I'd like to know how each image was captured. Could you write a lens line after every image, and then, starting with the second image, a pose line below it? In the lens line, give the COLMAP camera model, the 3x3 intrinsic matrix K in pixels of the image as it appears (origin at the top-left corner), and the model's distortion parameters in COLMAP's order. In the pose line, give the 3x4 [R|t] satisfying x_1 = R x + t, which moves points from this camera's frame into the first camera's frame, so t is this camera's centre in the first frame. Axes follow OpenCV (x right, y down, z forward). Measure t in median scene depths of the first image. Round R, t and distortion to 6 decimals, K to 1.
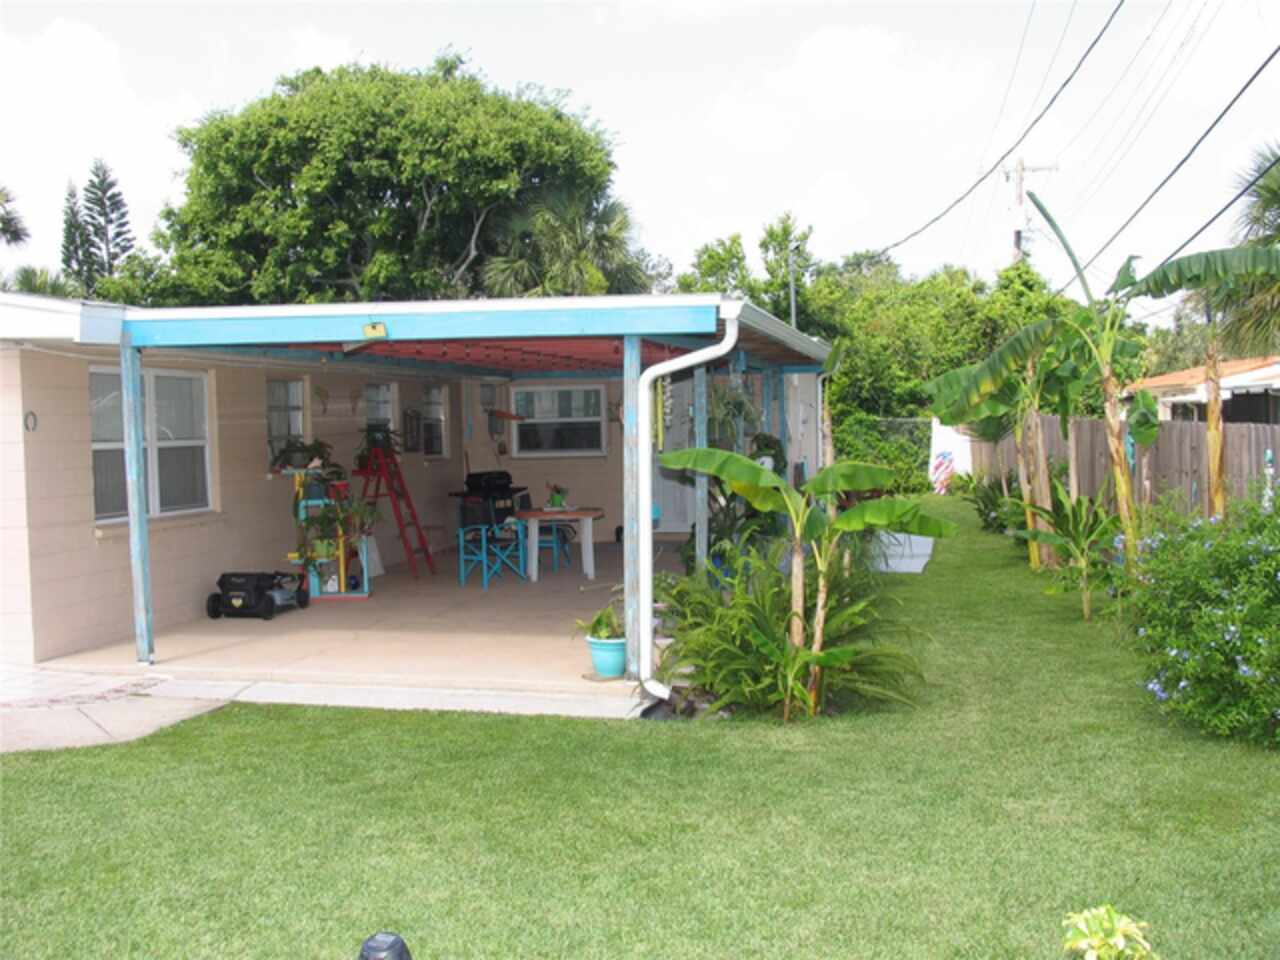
lens RADIAL K [[1335.9, 0, 641.5], [0, 1335.9, 486.3], [0, 0, 1]] dist [-0.056035, 0.000000]
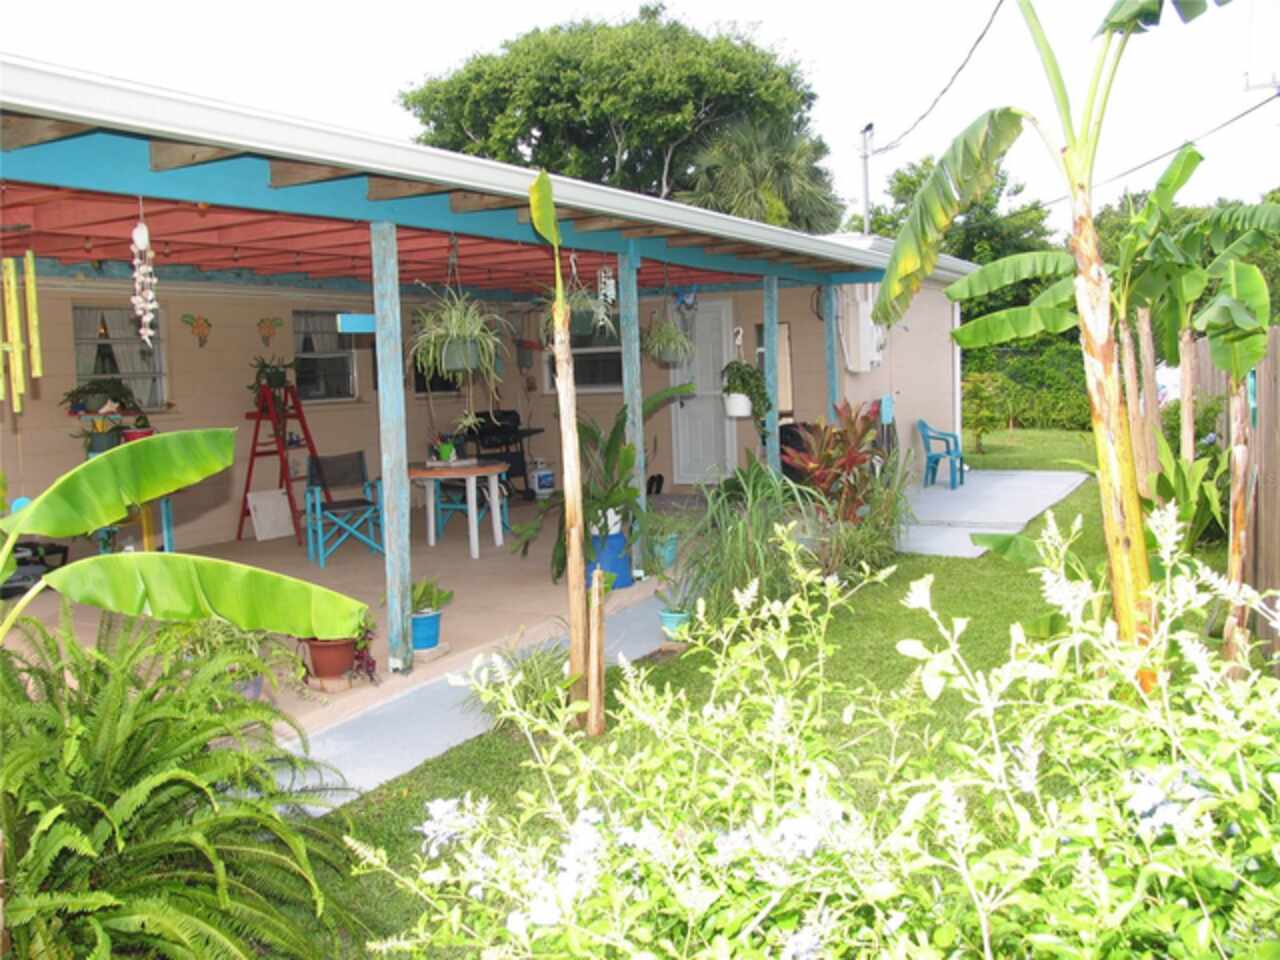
lens RADIAL K [[1082.6, 0, 632.3], [0, 1082.6, 470.6], [0, 0, 1]] dist [-0.147052, 0.117283]
pose [[0.951157, 0.017445, -0.308213, 0.114142], [-0.001067, 0.998582, 0.053230, -0.005961], [0.308704, -0.050301, 0.949827, 0.223958]]
